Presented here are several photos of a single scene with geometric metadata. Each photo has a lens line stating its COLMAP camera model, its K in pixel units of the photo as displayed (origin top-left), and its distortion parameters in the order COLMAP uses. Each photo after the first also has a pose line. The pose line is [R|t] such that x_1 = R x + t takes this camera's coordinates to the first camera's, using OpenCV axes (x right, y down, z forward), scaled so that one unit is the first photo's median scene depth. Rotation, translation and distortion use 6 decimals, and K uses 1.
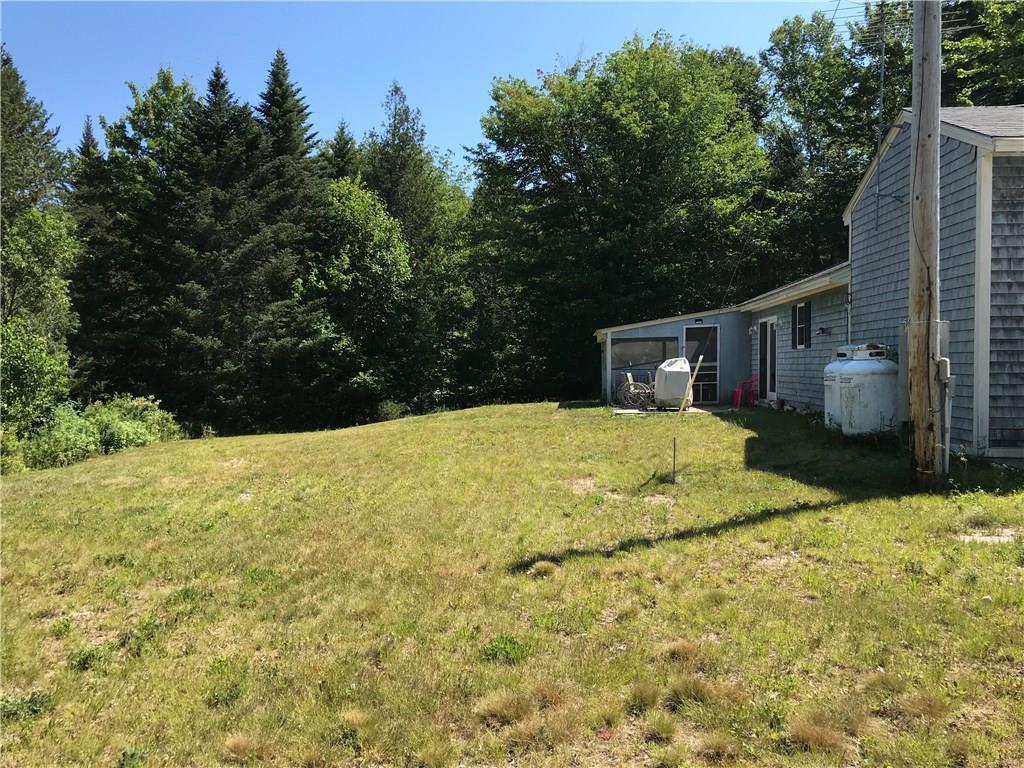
lens RADIAL K [[831.9, 0, 510.2], [0, 831.9, 380.4], [0, 0, 1]] dist [0.075456, -0.111580]
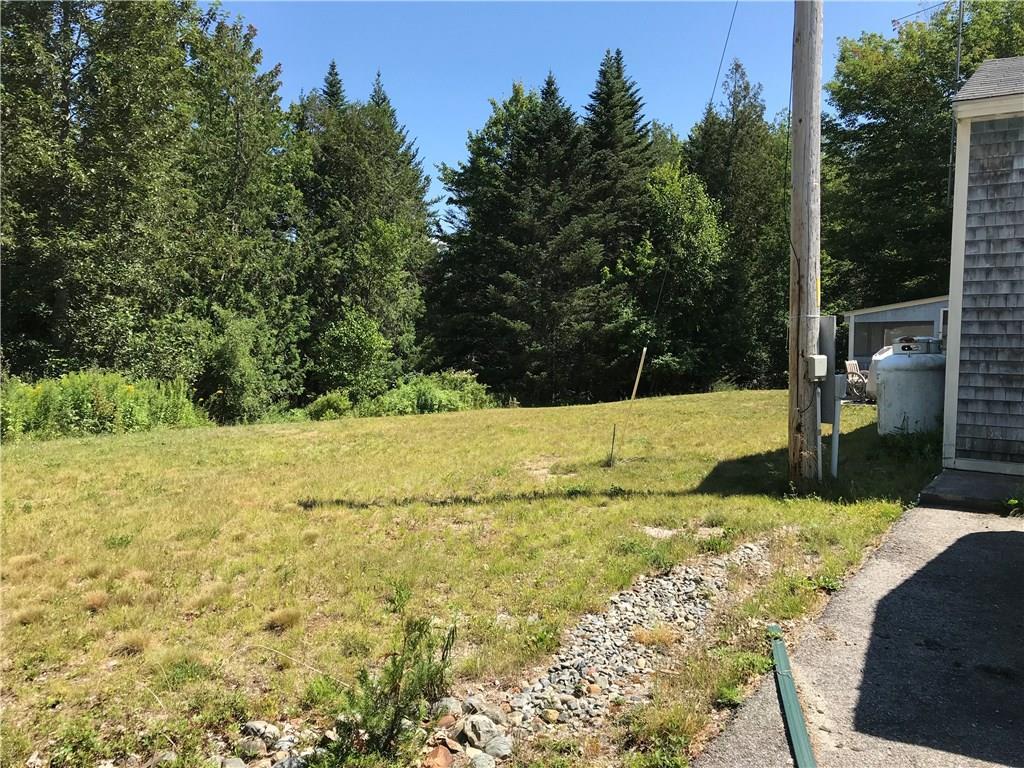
lens RADIAL K [[831.9, 0, 510.2], [0, 831.9, 380.4], [0, 0, 1]] dist [0.075456, -0.111580]
pose [[0.869759, 0.036128, -0.492153, 0.201104], [-0.023116, 0.999204, 0.032499, -0.006318], [0.492935, -0.016890, 0.869902, 0.003867]]
